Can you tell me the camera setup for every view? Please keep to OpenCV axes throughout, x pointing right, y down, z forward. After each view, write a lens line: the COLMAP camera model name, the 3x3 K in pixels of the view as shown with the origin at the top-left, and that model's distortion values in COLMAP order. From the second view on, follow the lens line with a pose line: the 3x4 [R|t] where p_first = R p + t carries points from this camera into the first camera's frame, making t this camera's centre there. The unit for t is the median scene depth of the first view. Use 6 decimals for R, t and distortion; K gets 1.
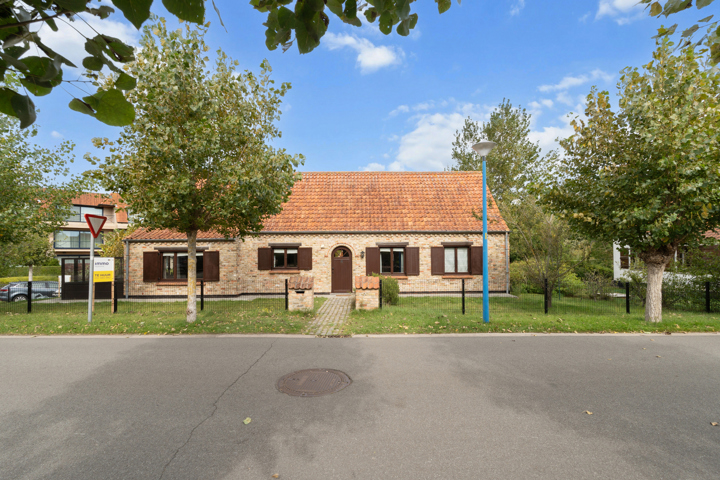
lens RADIAL K [[320.6, 0, 358.7], [0, 320.6, 242.3], [0, 0, 1]] dist [-0.001164, -0.000152]
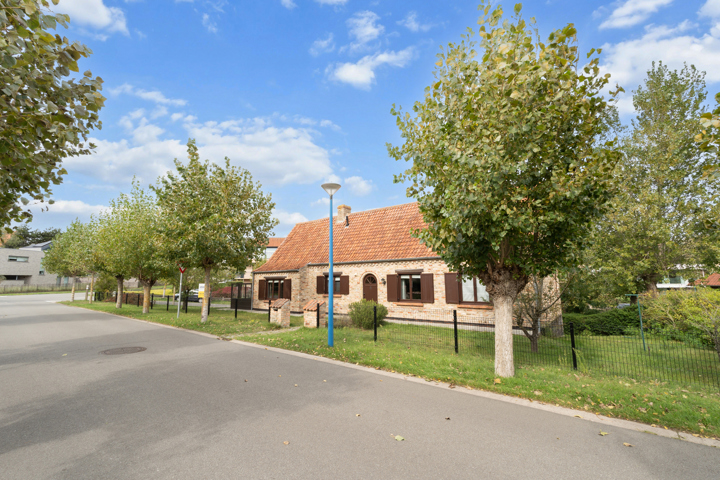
lens RADIAL K [[320.6, 0, 360.0], [0, 320.6, 241.5], [0, 0, 1]] dist [-0.001164, -0.000152]
pose [[0.753979, -0.080864, -0.651903, 0.668408], [0.031680, 0.995716, -0.086871, -0.004619], [0.656134, 0.044847, 0.753310, 0.119943]]
